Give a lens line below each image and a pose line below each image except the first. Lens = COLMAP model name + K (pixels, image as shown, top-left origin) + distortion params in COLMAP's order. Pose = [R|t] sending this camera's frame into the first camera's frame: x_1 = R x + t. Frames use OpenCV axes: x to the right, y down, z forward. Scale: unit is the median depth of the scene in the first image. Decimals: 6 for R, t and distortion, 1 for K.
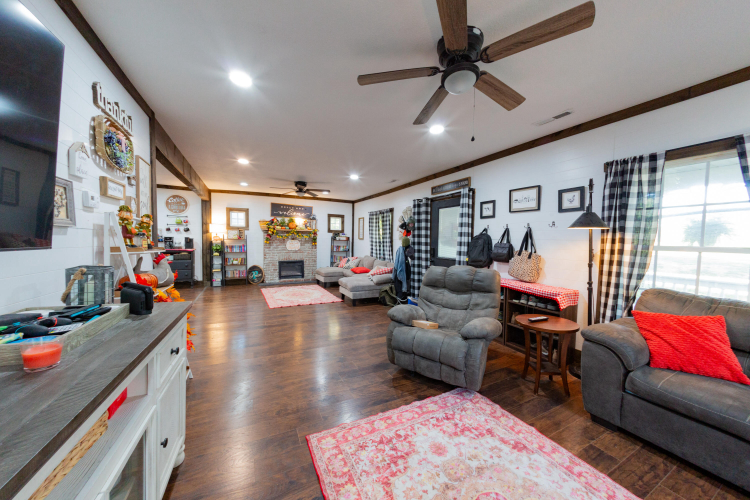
lens RADIAL K [[253.7, 0, 376.3], [0, 253.7, 251.1], [0, 0, 1]] dist [-0.006608, 0.000642]
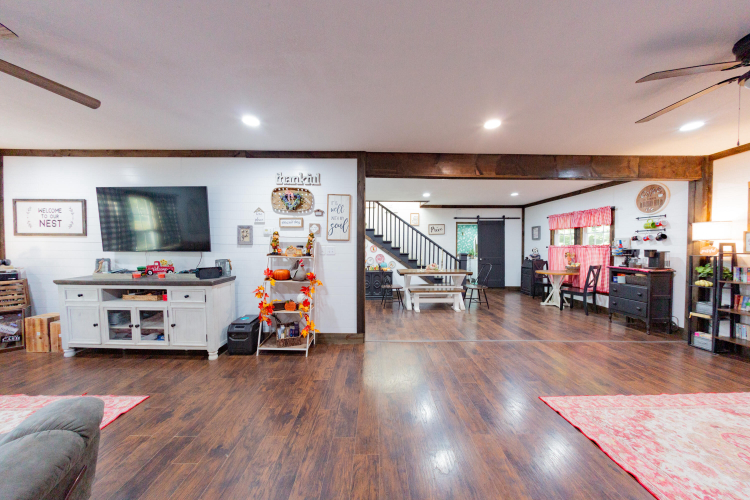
lens RADIAL K [[253.7, 0, 375.9], [0, 253.7, 252.8], [0, 0, 1]] dist [-0.006608, 0.000642]
pose [[-0.445532, 0.000317, -0.895266, 0.092515], [-0.051052, 0.998364, 0.025759, -0.026546], [0.893809, 0.057181, -0.444787, 0.629286]]
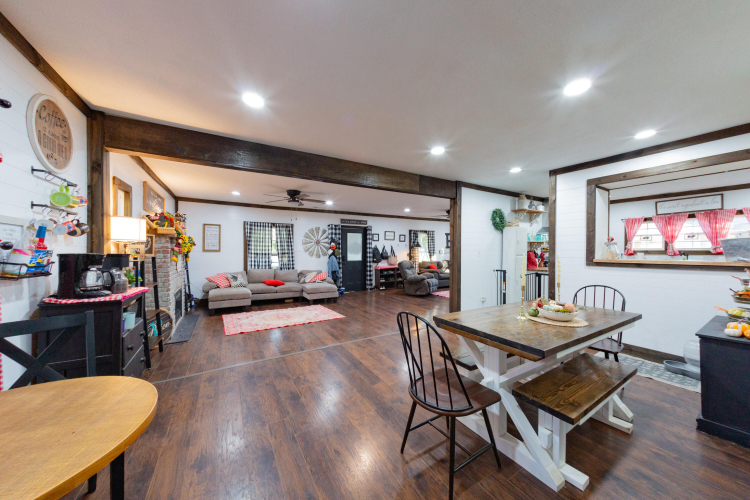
lens RADIAL K [[253.7, 0, 374.7], [0, 253.7, 253.8], [0, 0, 1]] dist [-0.006608, 0.000642]
pose [[-0.057741, -0.026353, 0.997984, -1.024451], [0.044461, 0.998592, 0.028942, -0.045555], [-0.997341, 0.046043, -0.056488, 0.633632]]
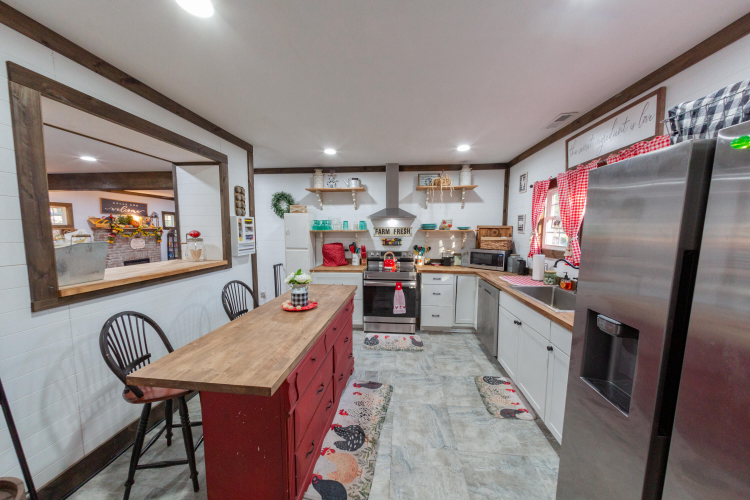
lens RADIAL K [[253.7, 0, 375.0], [0, 253.7, 253.4], [0, 0, 1]] dist [-0.006608, 0.000642]
pose [[0.550492, -0.092372, 0.829715, -0.697215], [0.050654, 0.995724, 0.077246, -0.016389], [-0.833302, -0.000495, 0.552817, -0.327455]]
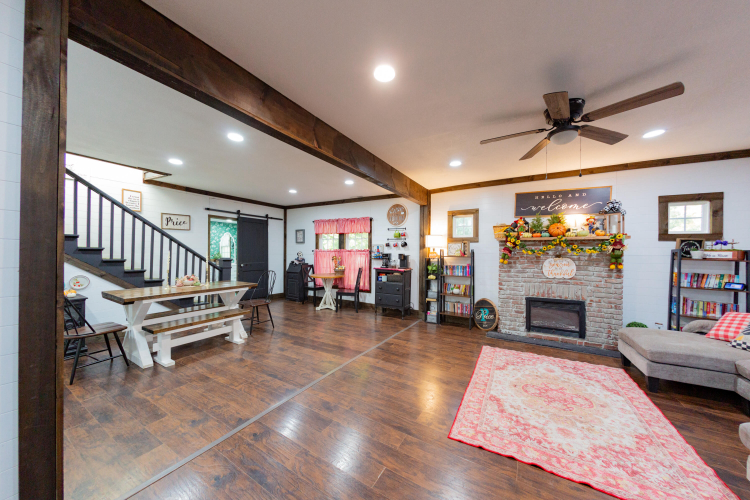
lens RADIAL K [[253.7, 0, 374.7], [0, 253.7, 253.3], [0, 0, 1]] dist [-0.006608, 0.000642]
pose [[0.529293, -0.009659, -0.848384, -0.106303], [-0.042048, 0.998408, -0.037600, -0.020820], [0.847396, 0.055575, 0.528044, 0.470587]]
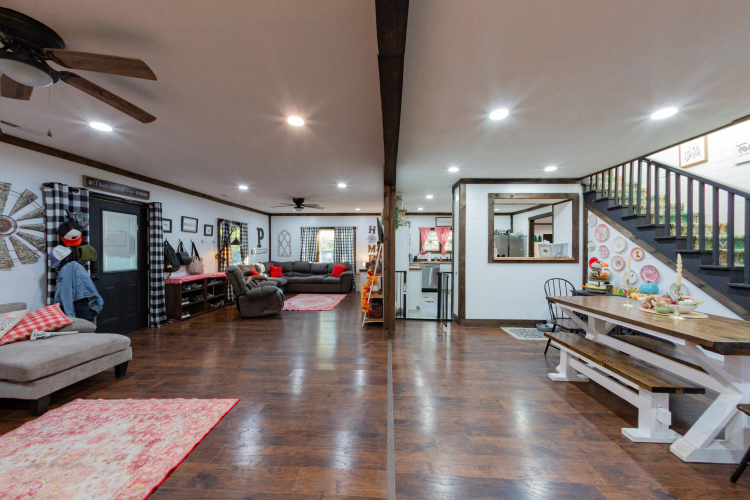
lens RADIAL K [[253.7, 0, 375.4], [0, 253.7, 253.0], [0, 0, 1]] dist [-0.006608, 0.000642]
pose [[-0.866851, -0.021386, 0.498109, -0.598033], [0.006961, 0.998463, 0.054984, -0.049482], [-0.498519, 0.051130, -0.865369, 0.867878]]
